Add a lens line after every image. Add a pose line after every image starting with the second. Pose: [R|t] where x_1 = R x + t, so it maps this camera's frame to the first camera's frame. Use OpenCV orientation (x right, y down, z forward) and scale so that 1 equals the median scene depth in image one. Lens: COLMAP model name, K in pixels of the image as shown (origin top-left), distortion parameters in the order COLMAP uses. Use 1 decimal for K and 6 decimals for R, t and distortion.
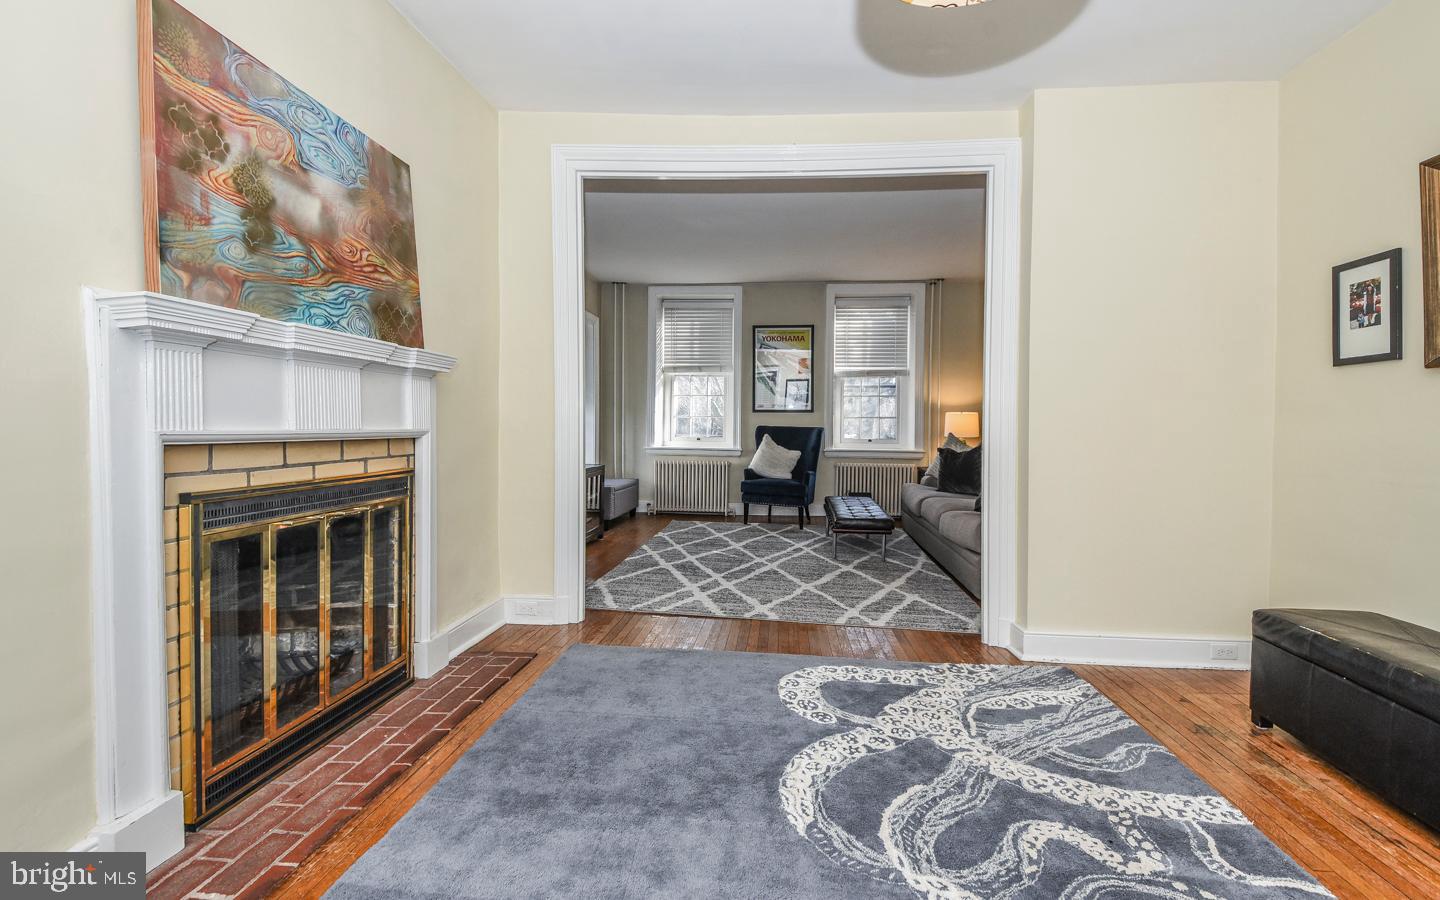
lens RADIAL K [[585.7, 0, 750.0], [0, 585.7, 437.8], [0, 0, 1]] dist [-0.000222, -0.000018]
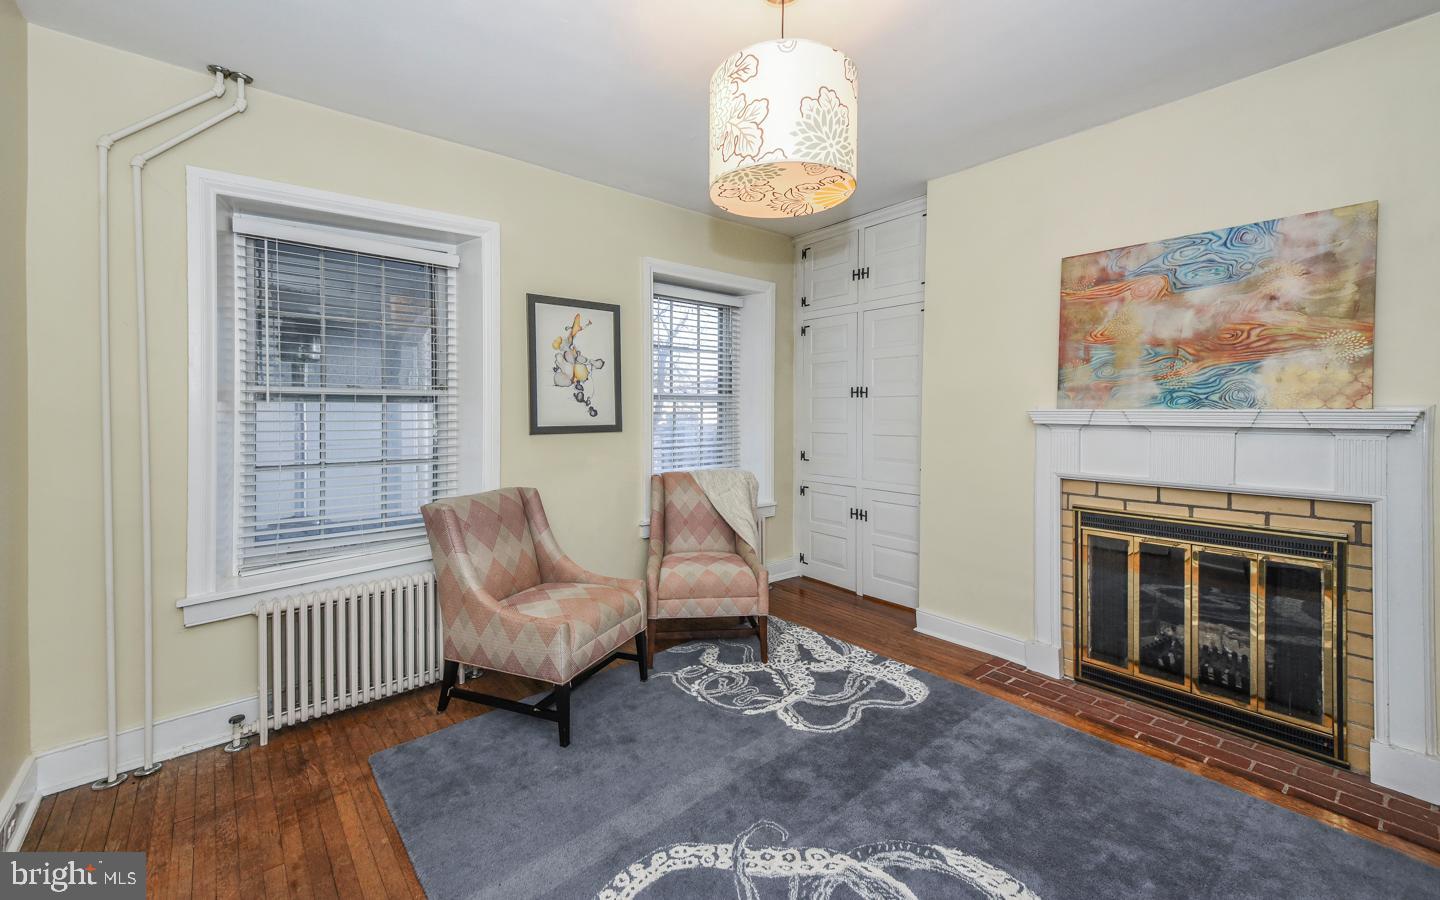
lens RADIAL K [[596.4, 0, 719.3], [0, 596.4, 413.3], [0, 0, 1]] dist [0.065287, -0.000222]
pose [[-0.700599, 0.000708, -0.713555, 1.044013], [-0.020263, 0.999576, 0.020886, -0.179581], [0.713268, 0.029092, -0.700288, 1.246721]]
